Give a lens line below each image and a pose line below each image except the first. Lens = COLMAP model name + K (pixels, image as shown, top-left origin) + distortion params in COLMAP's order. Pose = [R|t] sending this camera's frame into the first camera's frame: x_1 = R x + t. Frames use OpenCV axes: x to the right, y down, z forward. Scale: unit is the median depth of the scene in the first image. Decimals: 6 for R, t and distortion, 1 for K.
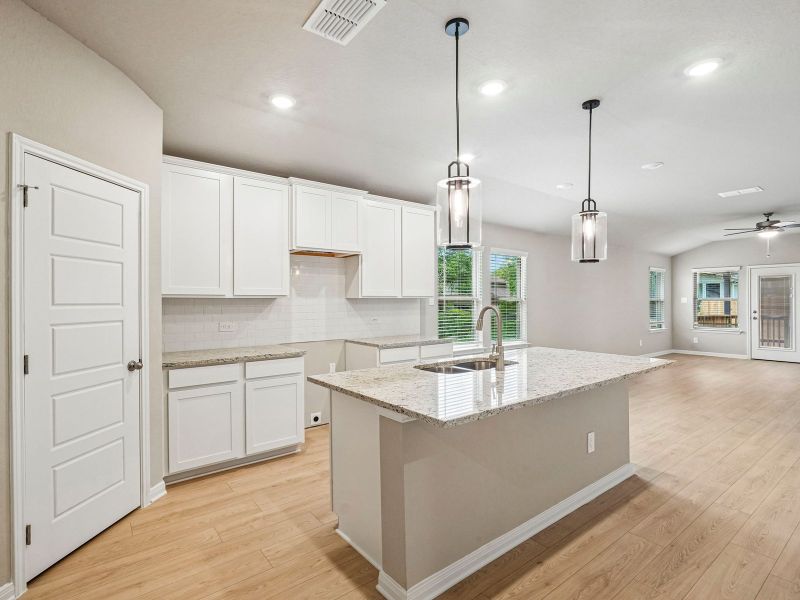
lens RADIAL K [[392.6, 0, 410.8], [0, 392.6, 301.3], [0, 0, 1]] dist [0.000163, -0.000492]
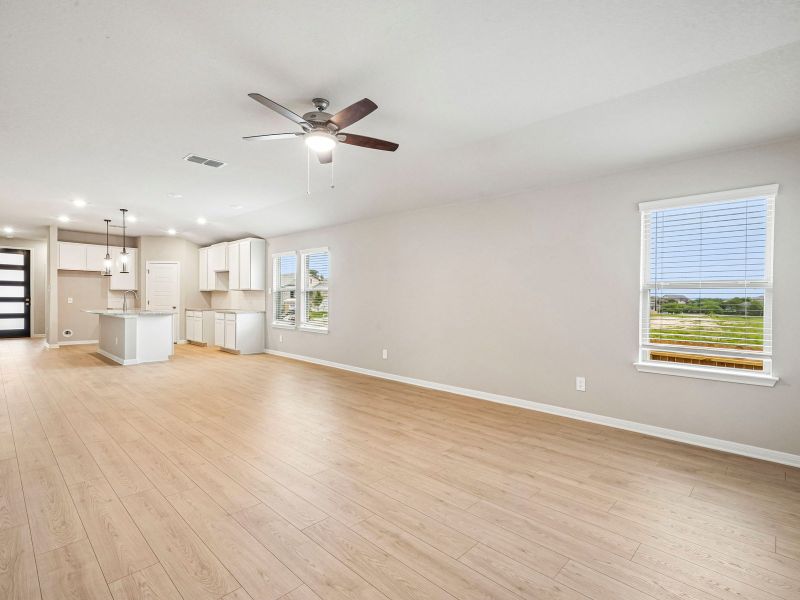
lens RADIAL K [[392.6, 0, 410.8], [0, 392.6, 301.3], [0, 0, 1]] dist [0.000163, -0.000492]
pose [[0.158041, 0.011526, -0.987365, 3.150594], [-0.012171, 0.999879, 0.009724, 0.027951], [0.987358, 0.010480, 0.158162, 2.360733]]
